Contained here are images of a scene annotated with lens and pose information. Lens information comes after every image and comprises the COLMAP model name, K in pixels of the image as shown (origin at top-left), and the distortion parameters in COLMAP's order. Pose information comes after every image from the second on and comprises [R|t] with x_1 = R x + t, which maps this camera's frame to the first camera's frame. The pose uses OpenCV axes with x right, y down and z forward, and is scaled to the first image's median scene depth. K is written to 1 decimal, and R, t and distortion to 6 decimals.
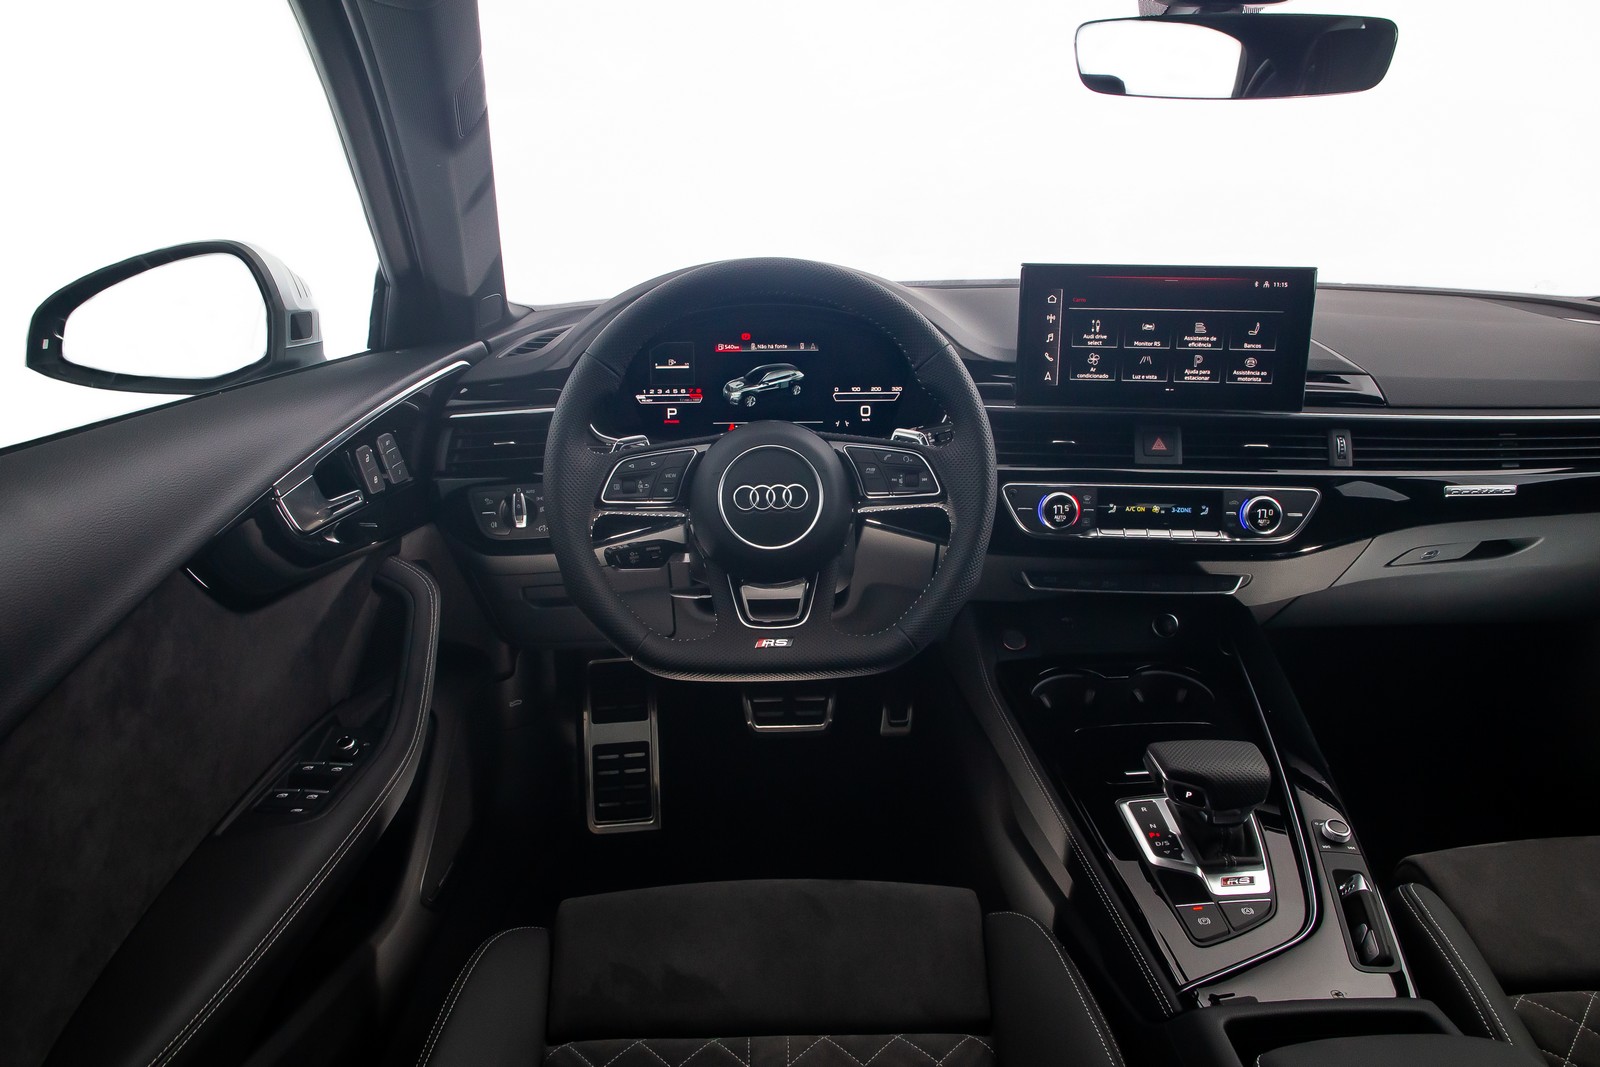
lens RADIAL K [[1203.6, 0, 800.0], [0, 1203.6, 533.5], [0, 0, 1]] dist [-0.063672, 0.005668]
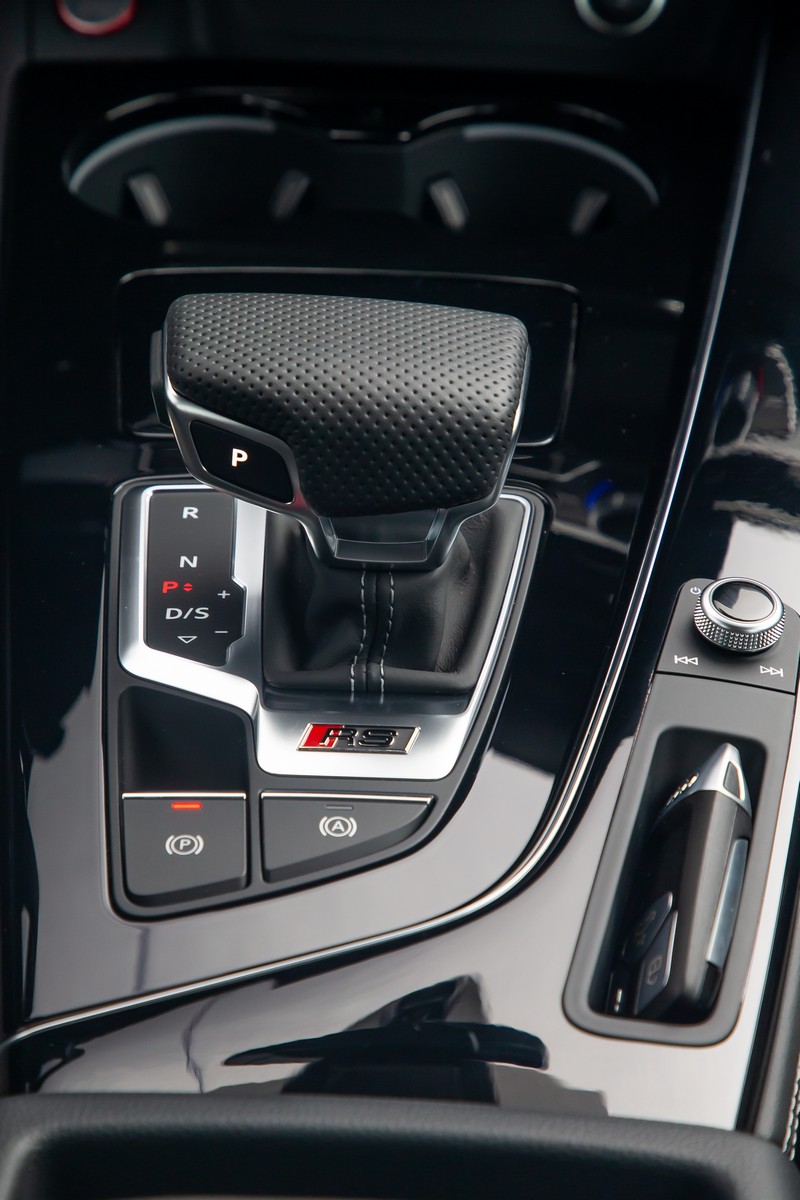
lens RADIAL K [[3500.0, 0, 400.4], [0, 3500.0, 572.7], [0, 0, 1]] dist [0.679868, -1.924883]
pose [[0.997089, 0.068880, -0.032691, 0.324724], [-0.061440, 0.979775, 0.190434, 0.058609], [0.045147, -0.187871, 0.981156, 0.081663]]
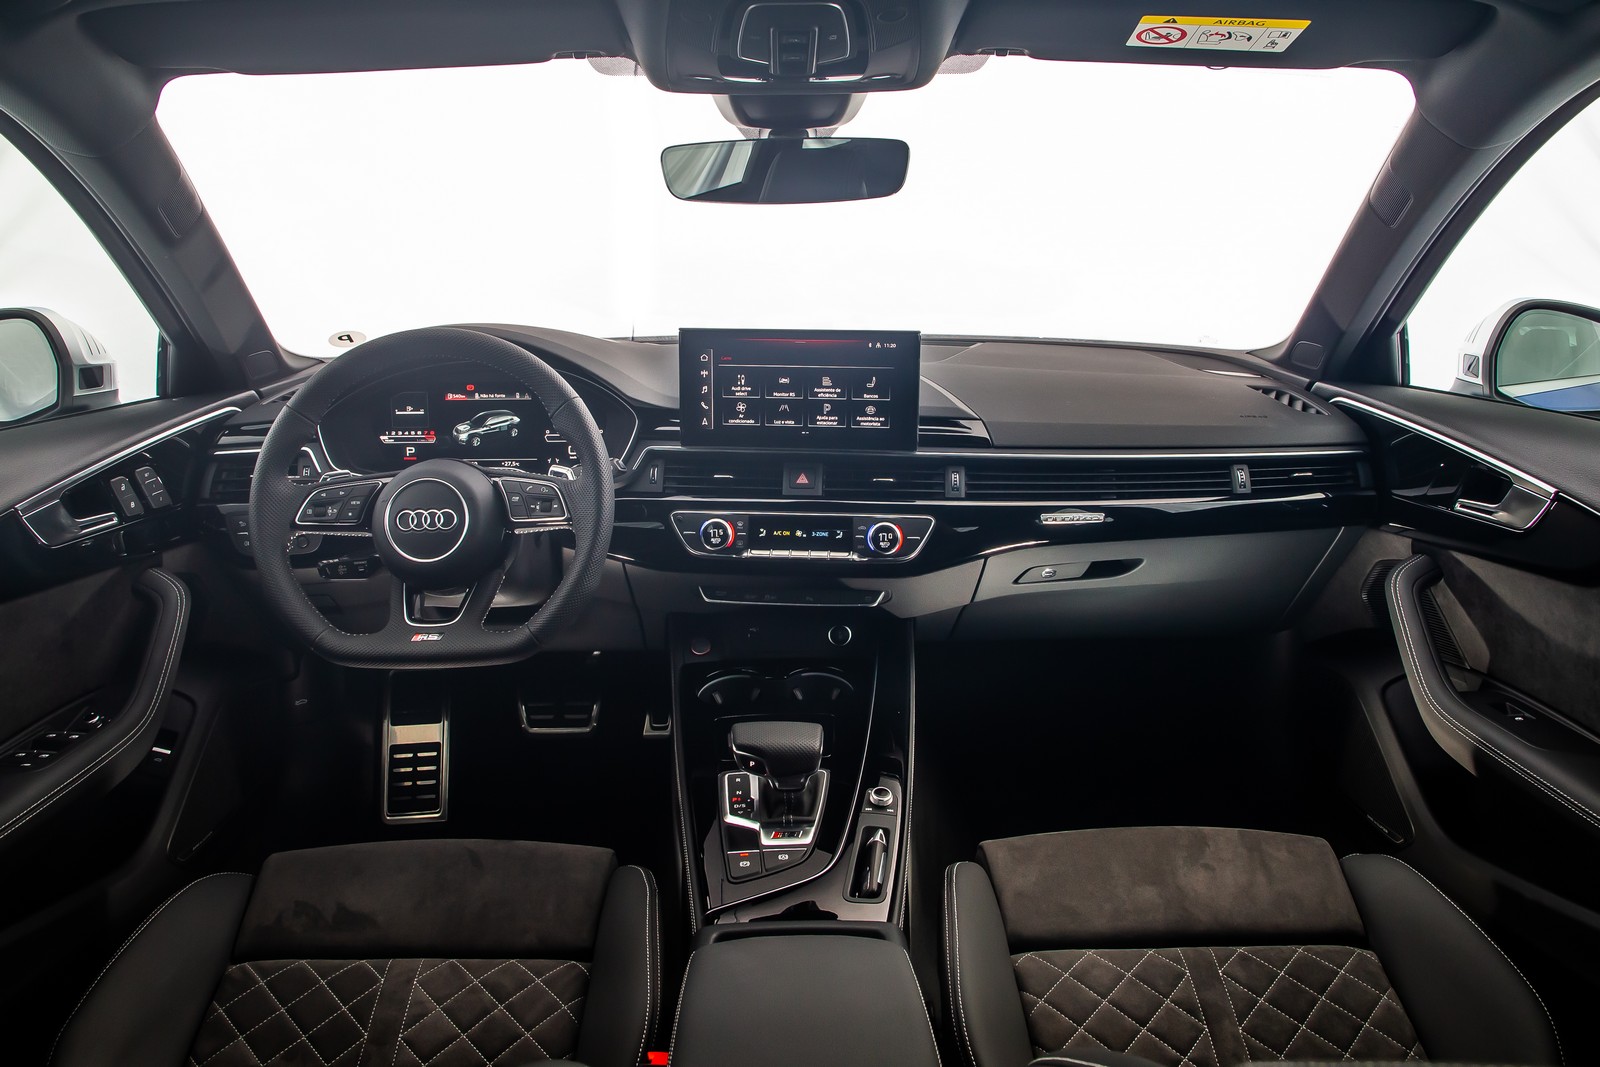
lens RADIAL K [[1256.1, 0, 806.2], [0, 1256.1, 493.1], [0, 0, 1]] dist [-0.072916, 0.064935]
pose [[0.999963, 0.004082, -0.007557, 0.316865], [-0.004547, 0.998029, -0.062592, 0.017883], [0.007287, 0.062624, 0.998011, -0.243045]]
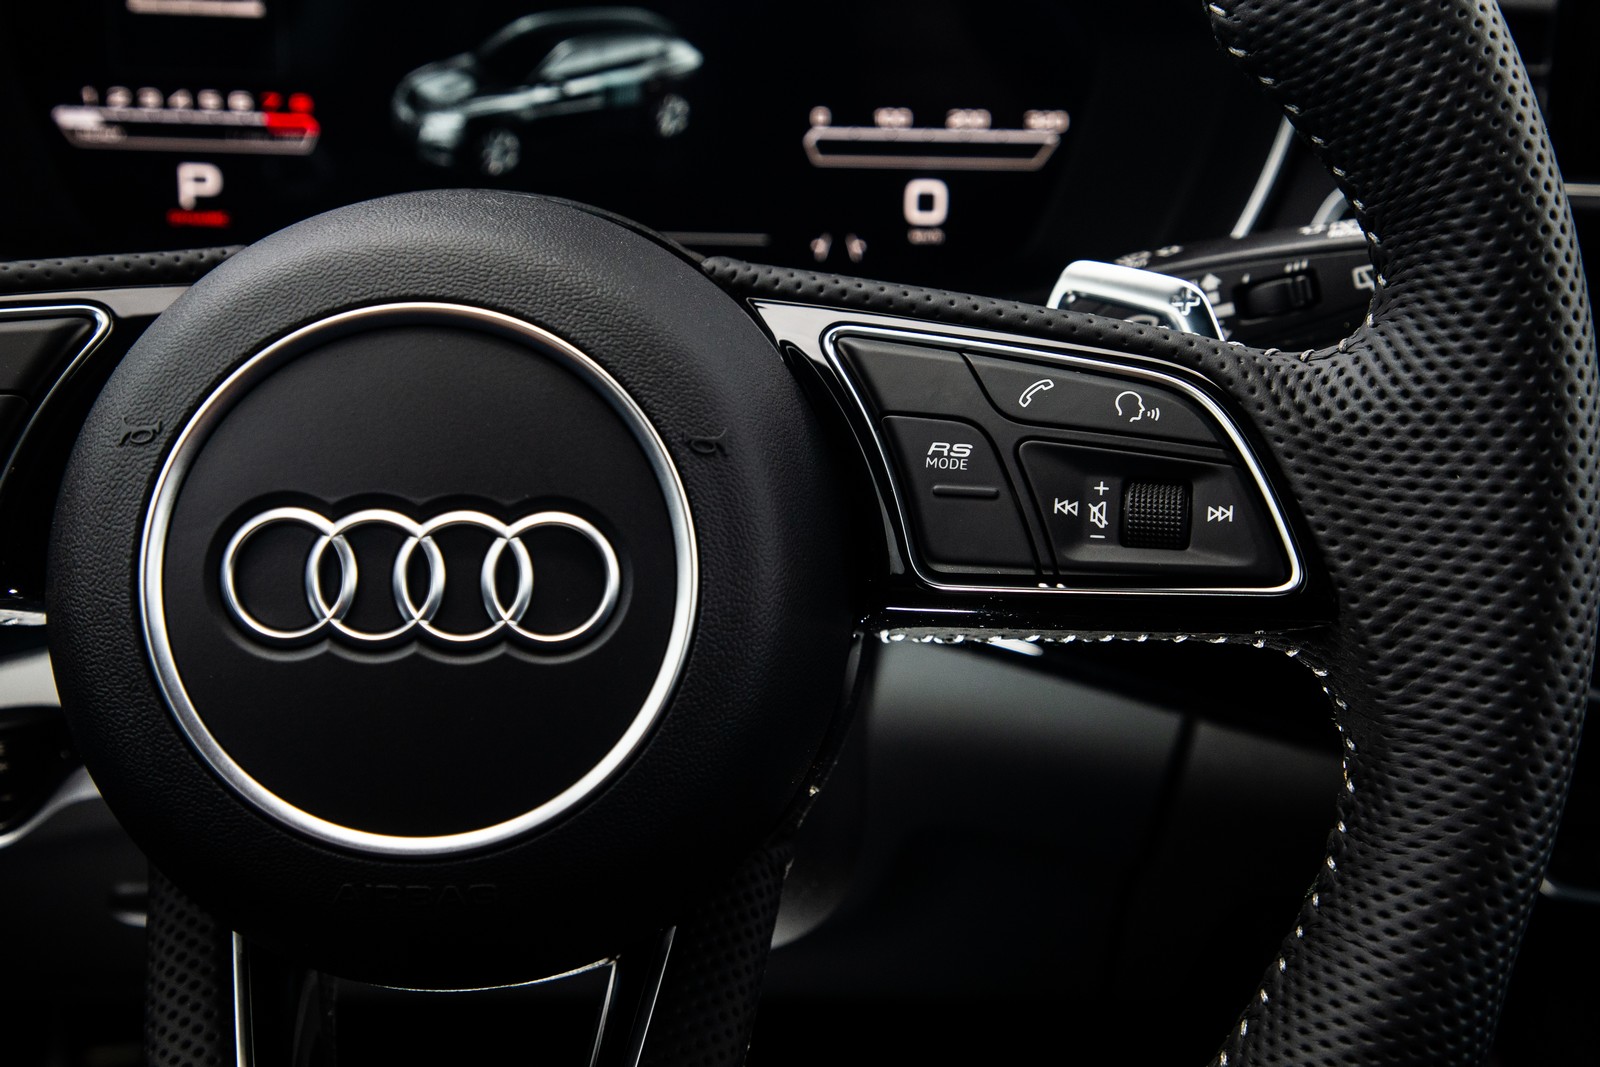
lens RADIAL K [[2269.4, 0, 800.0], [0, 2269.4, 533.5], [0, 0, 1]] dist [0.029741, 0.328682]
pose [[0.999490, 0.030854, 0.008181, 0.026350], [-0.031006, 0.999336, 0.019148, -0.039849], [-0.007585, -0.019392, 0.999783, 0.531545]]
